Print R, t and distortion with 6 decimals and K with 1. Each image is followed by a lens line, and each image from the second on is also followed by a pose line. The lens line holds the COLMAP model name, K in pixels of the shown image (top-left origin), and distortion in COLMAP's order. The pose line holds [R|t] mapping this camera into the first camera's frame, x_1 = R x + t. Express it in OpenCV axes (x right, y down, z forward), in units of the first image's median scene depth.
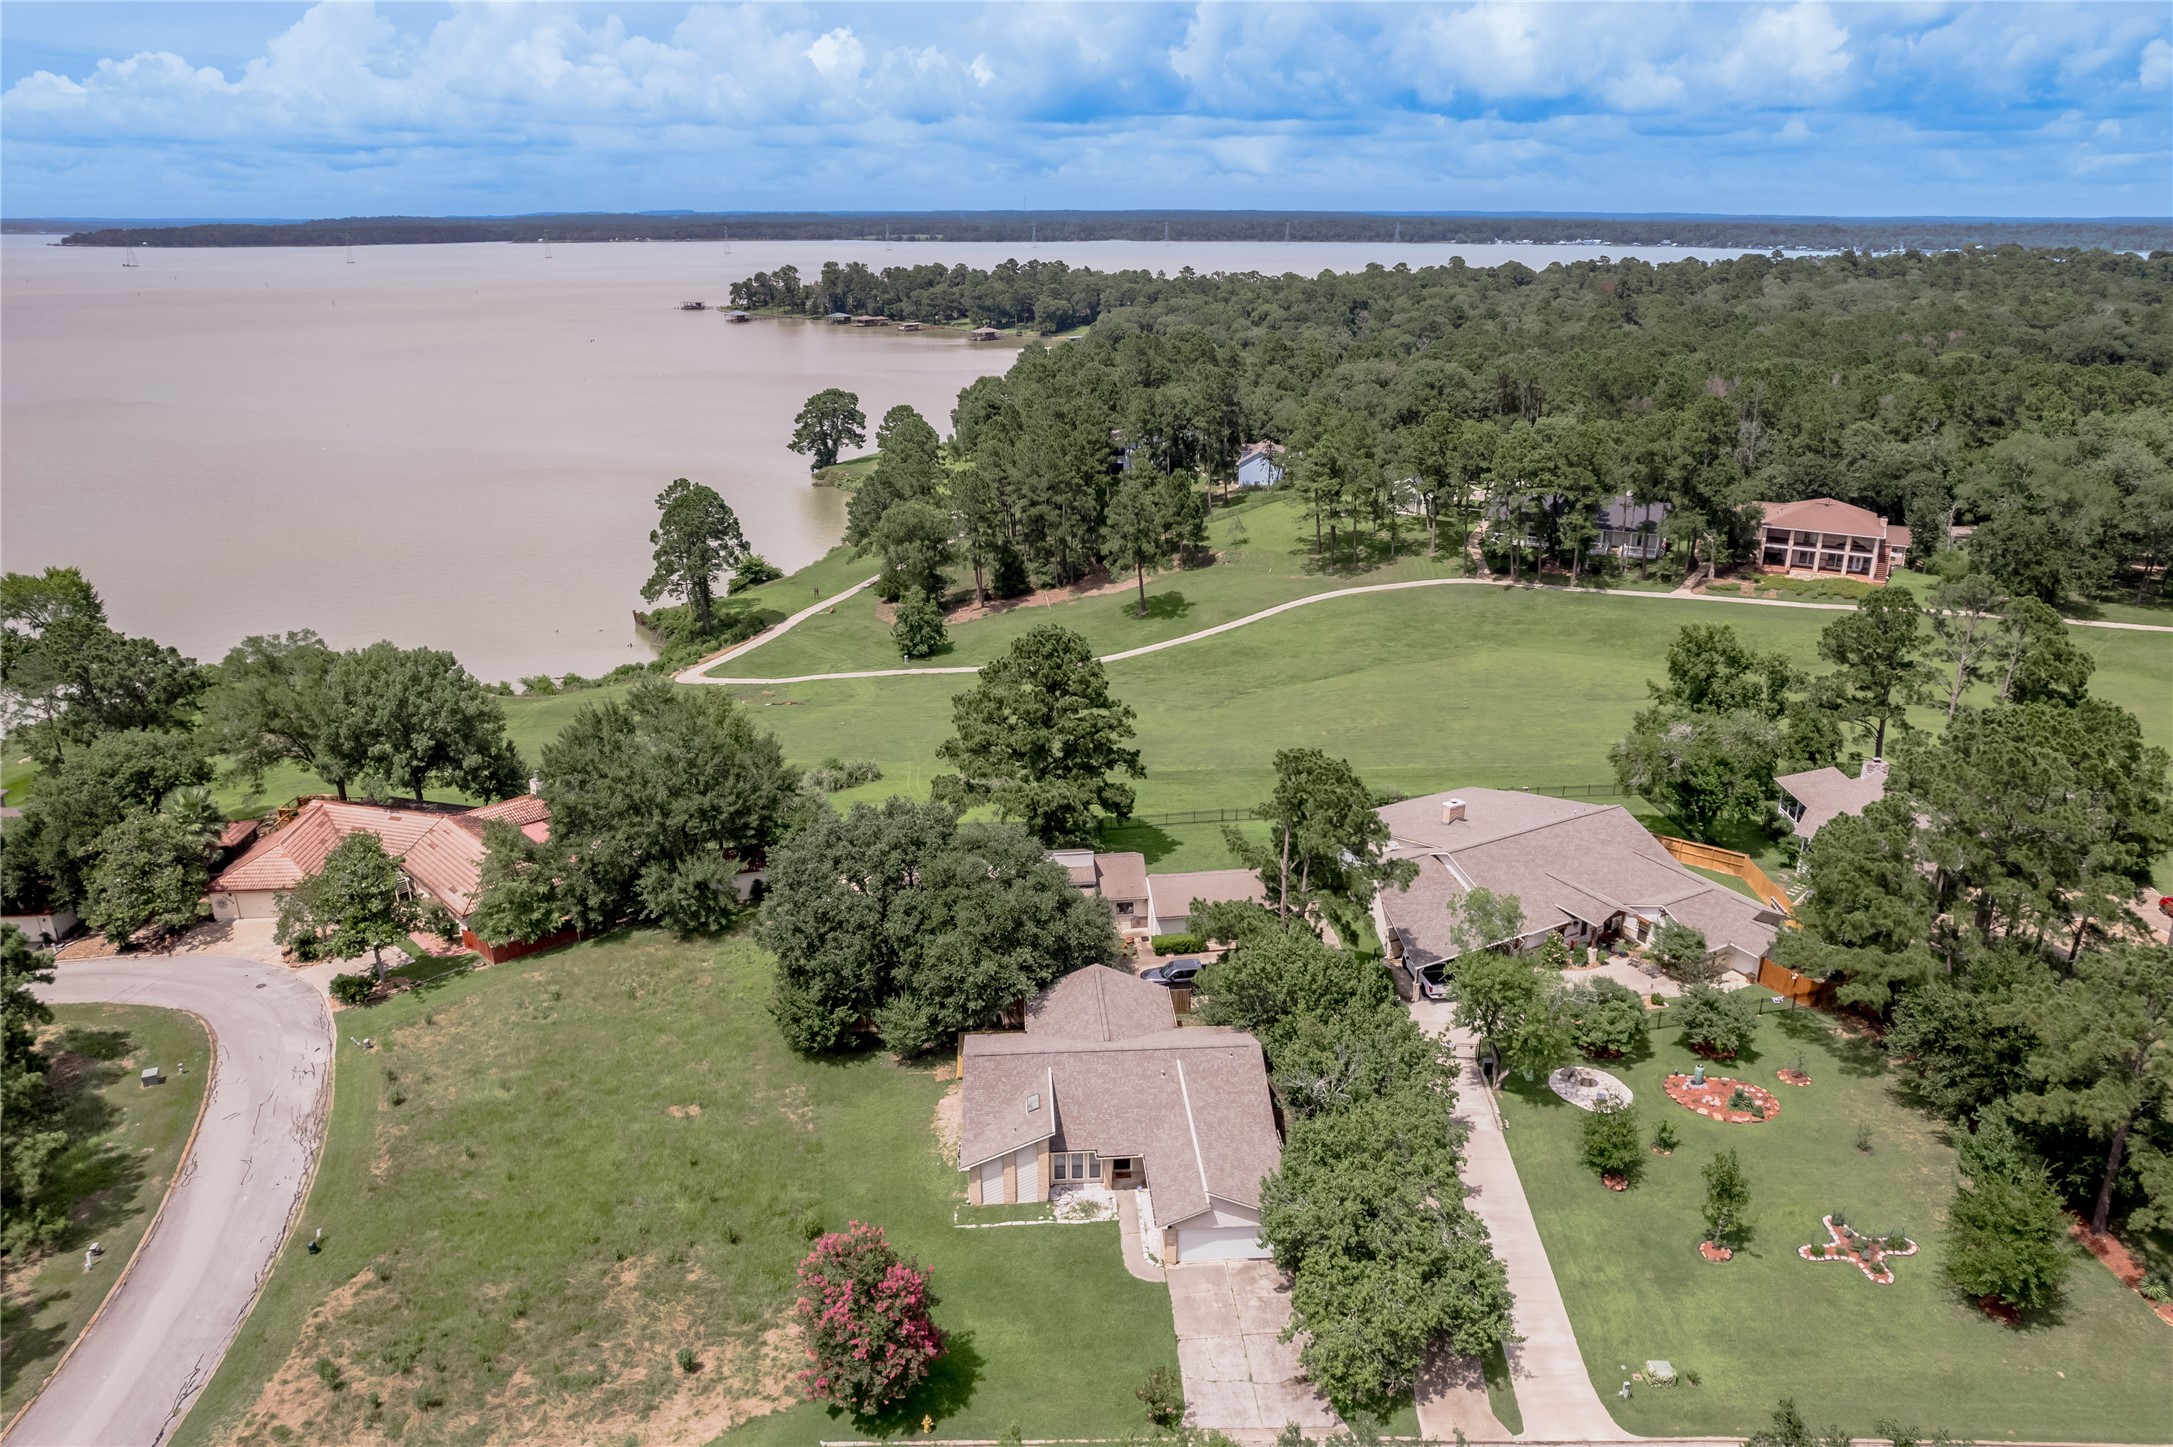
lens RADIAL K [[1510.3, 0, 1086.5], [0, 1510.3, 723.5], [0, 0, 1]] dist [-0.050670, 0.003241]
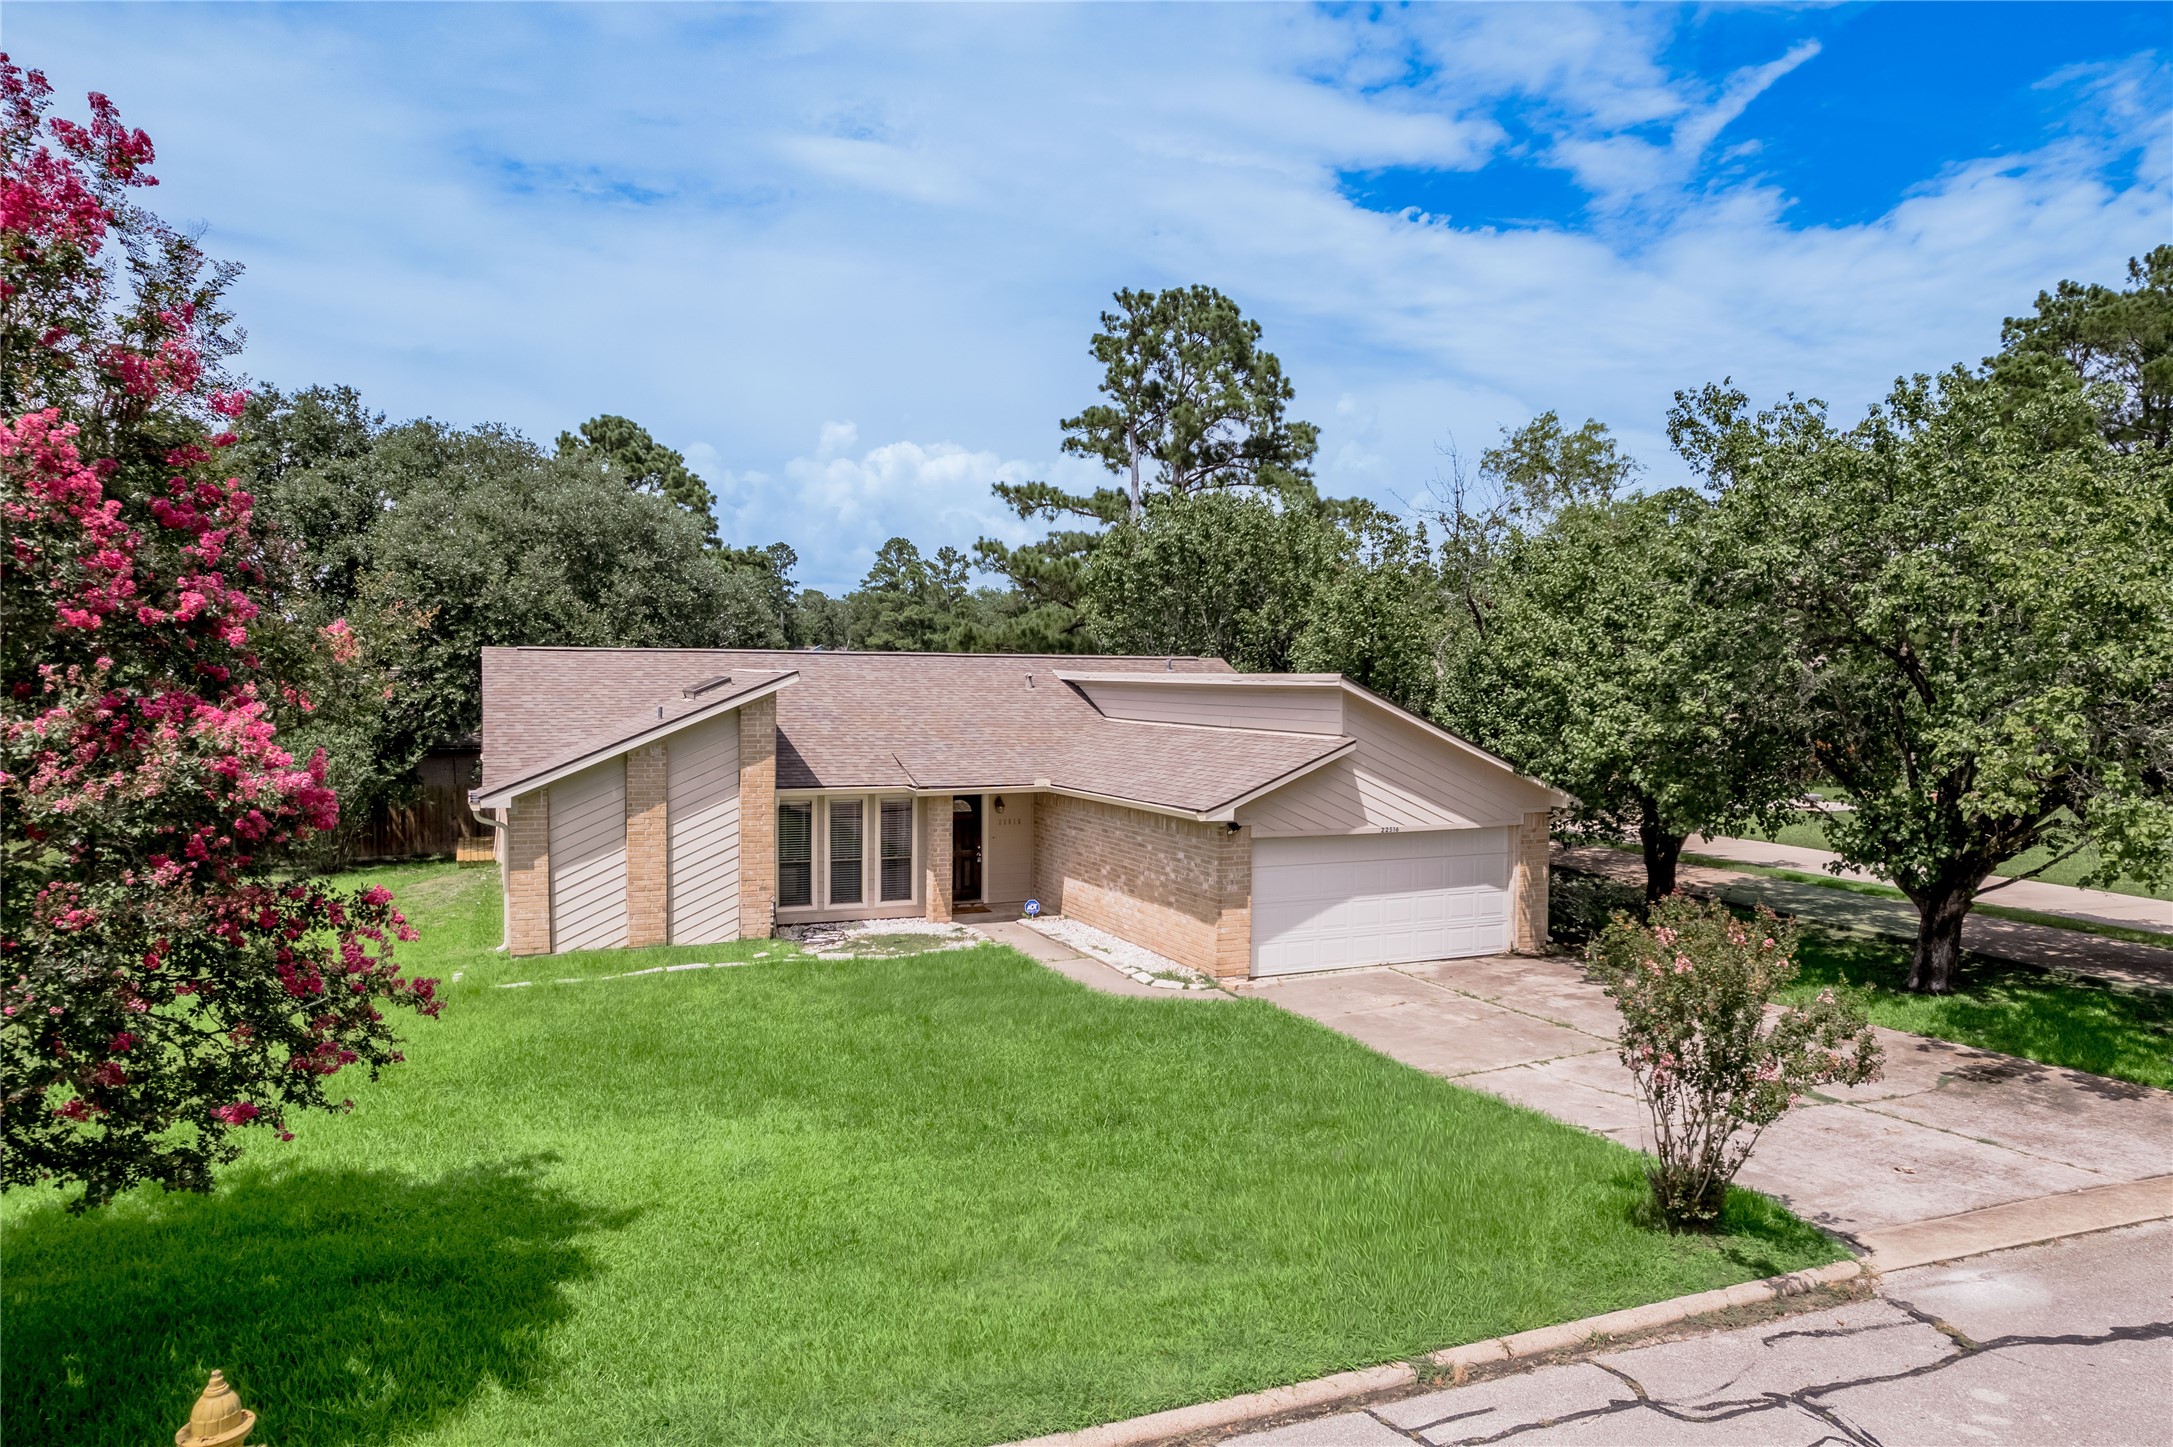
lens RADIAL K [[1412.5, 0, 1123.8], [0, 1412.5, 703.2], [0, 0, 1]] dist [-0.069177, 0.082785]
pose [[0.931893, 0.001592, 0.362729, -0.056747], [0.111495, 0.950322, -0.290615, 0.324387], [-0.345172, 0.311264, 0.885421, 0.618172]]
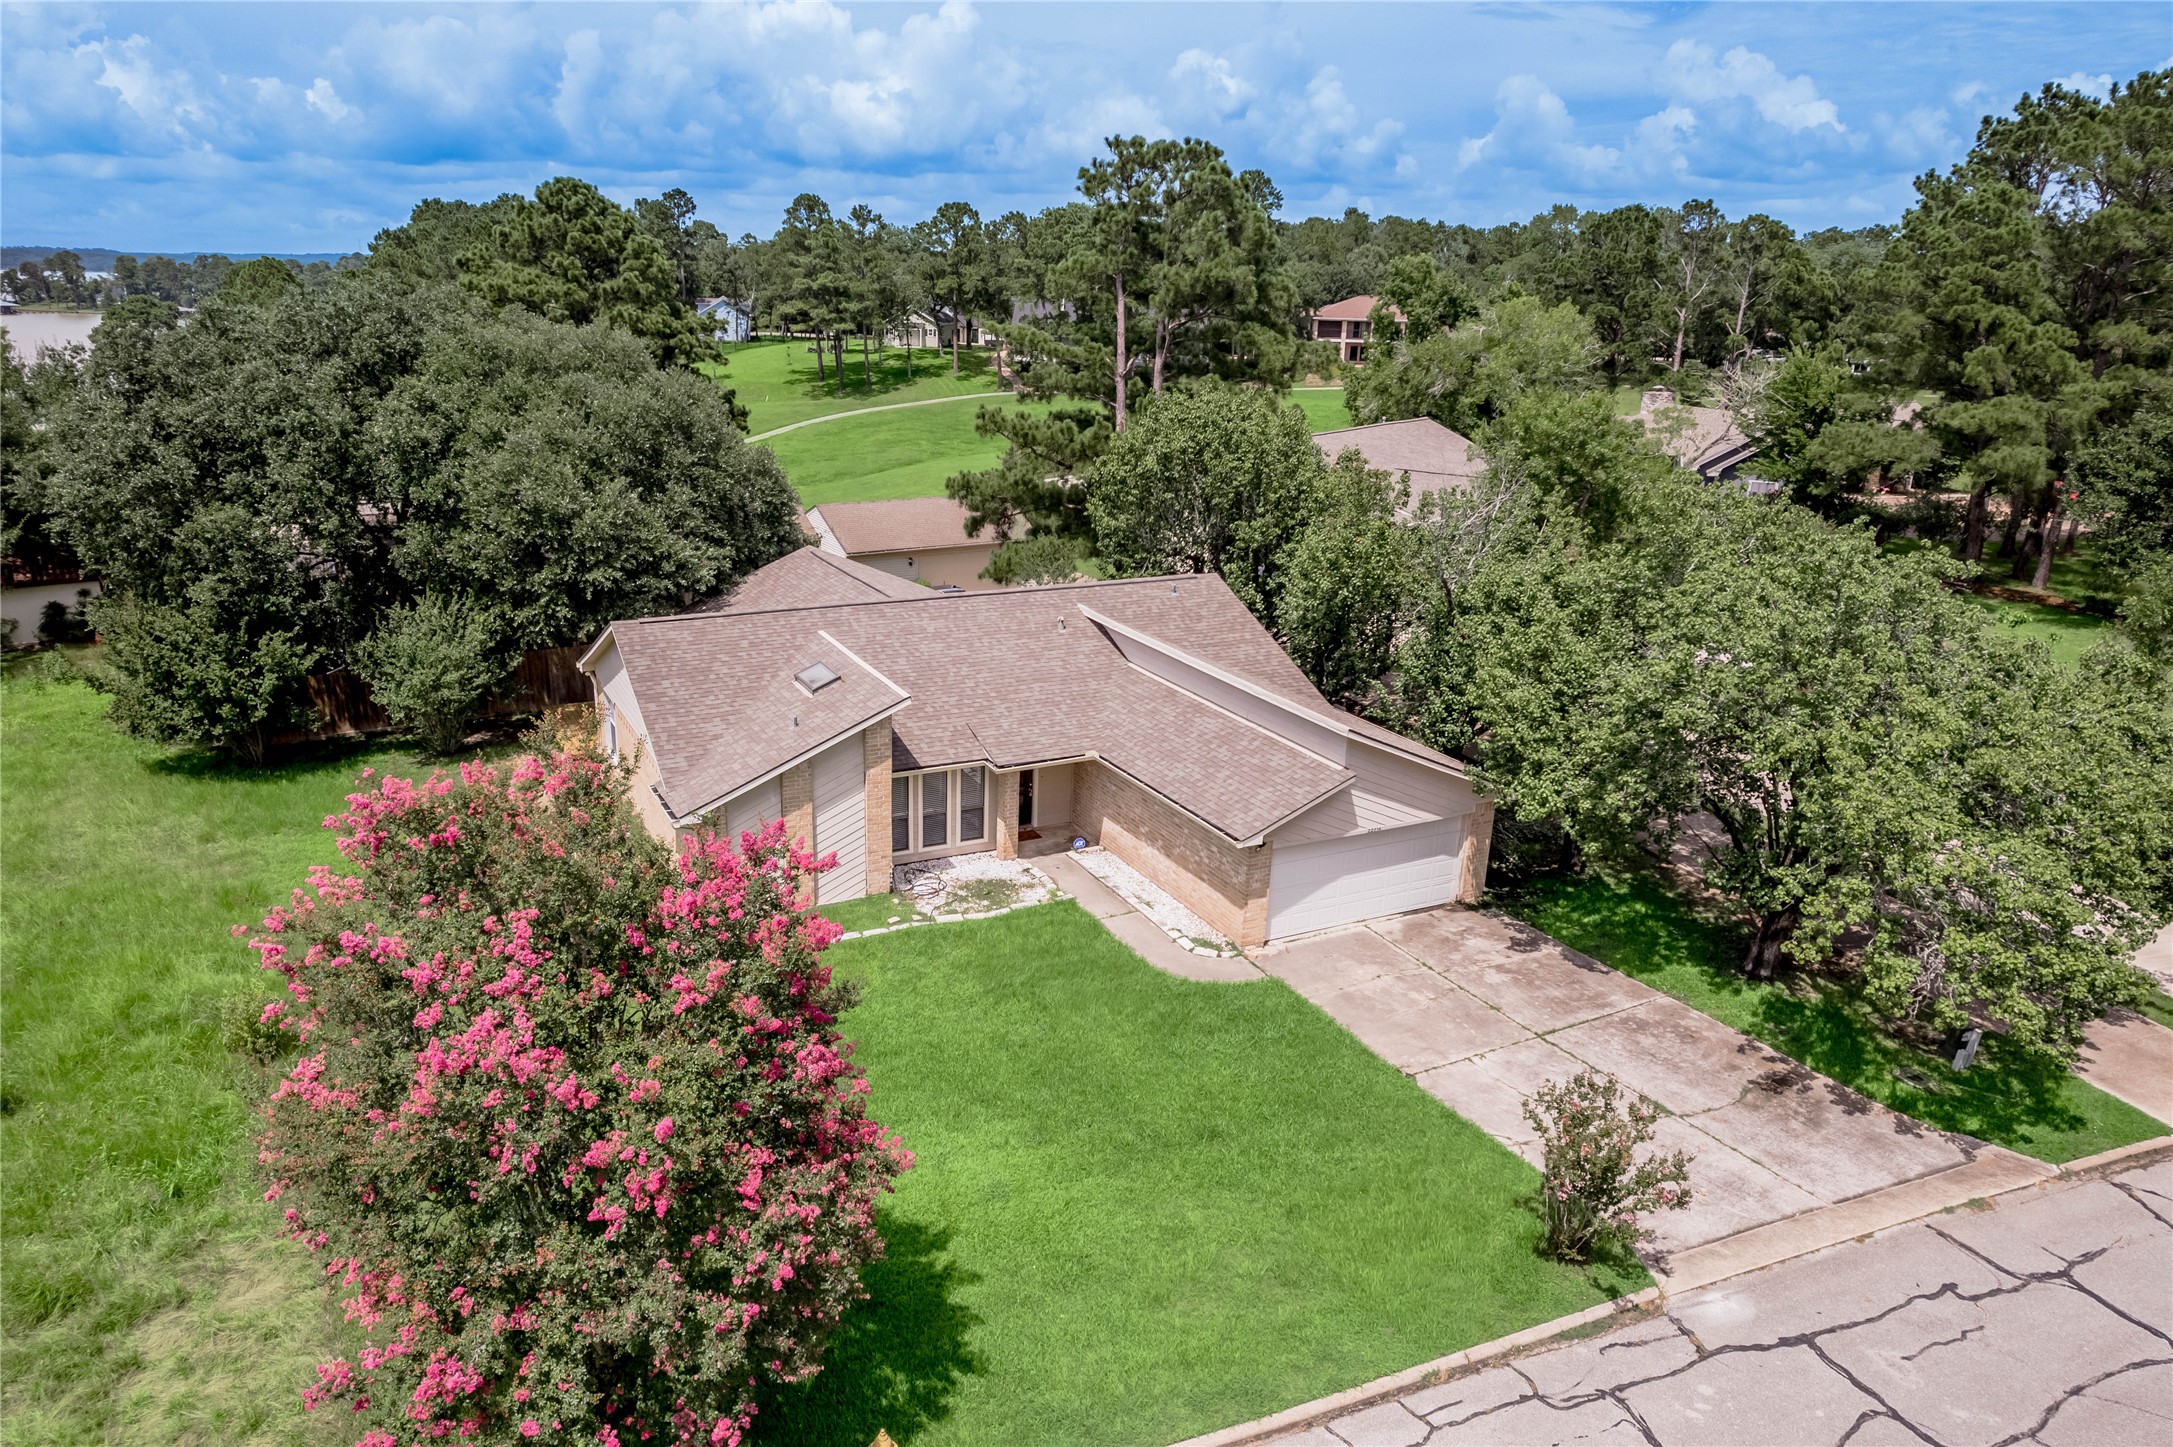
lens RADIAL K [[1469.7, 0, 1040.2], [0, 1469.7, 725.5], [0, 0, 1]] dist [-0.080538, 0.090009]
pose [[0.926972, -0.091589, 0.363779, -0.114845], [0.105049, 0.994316, -0.017345, 0.252058], [-0.360122, 0.054293, 0.931324, 0.541126]]
